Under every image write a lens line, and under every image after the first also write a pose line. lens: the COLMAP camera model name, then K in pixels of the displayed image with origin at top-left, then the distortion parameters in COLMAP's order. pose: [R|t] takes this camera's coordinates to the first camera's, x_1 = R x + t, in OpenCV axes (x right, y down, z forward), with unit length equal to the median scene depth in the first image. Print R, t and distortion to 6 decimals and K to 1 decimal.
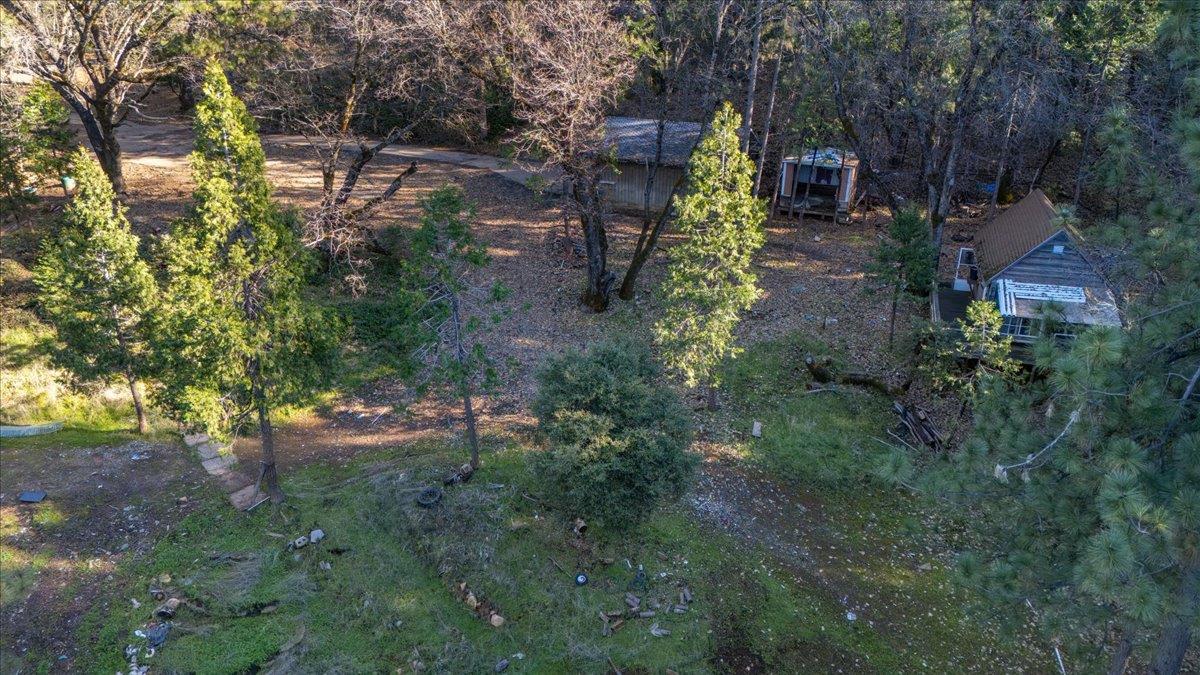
lens RADIAL K [[842.9, 0, 600.0], [0, 842.9, 337.3], [0, 0, 1]] dist [0.003850, 0.000773]
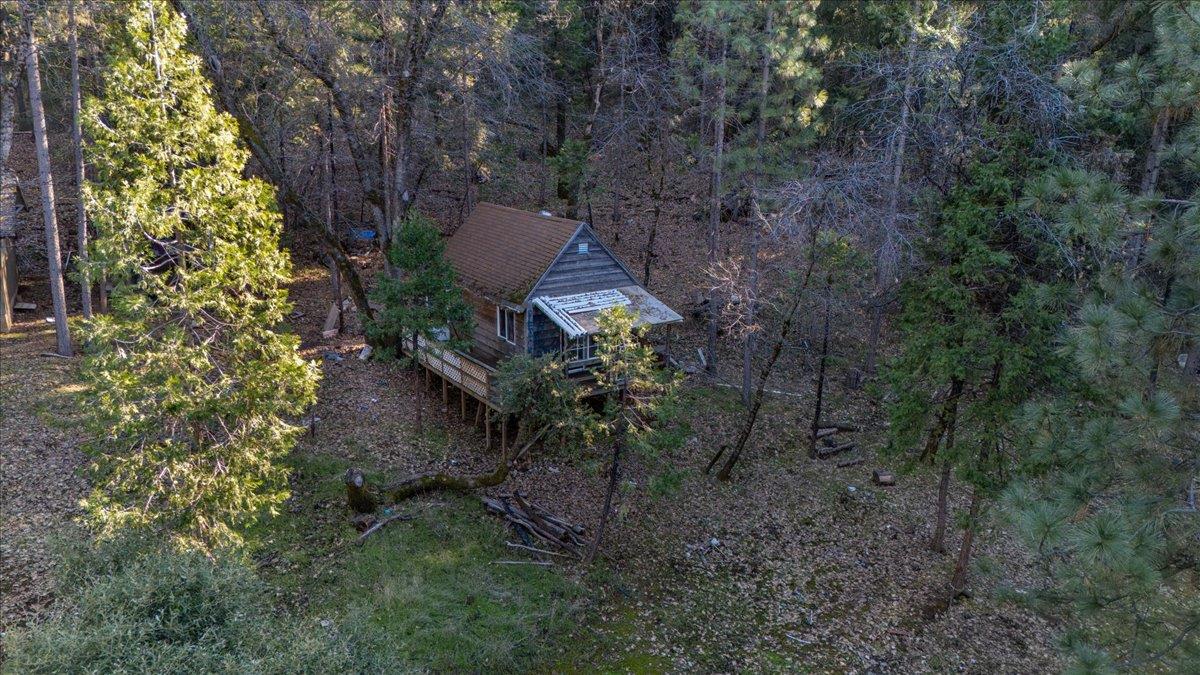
lens RADIAL K [[842.9, 0, 600.6], [0, 842.9, 338.5], [0, 0, 1]] dist [0.003850, 0.000773]
pose [[0.606576, -0.190022, 0.771982, -0.084397], [0.302666, 0.953091, -0.003215, -0.014254], [-0.735159, 0.235603, 0.635636, 0.494630]]
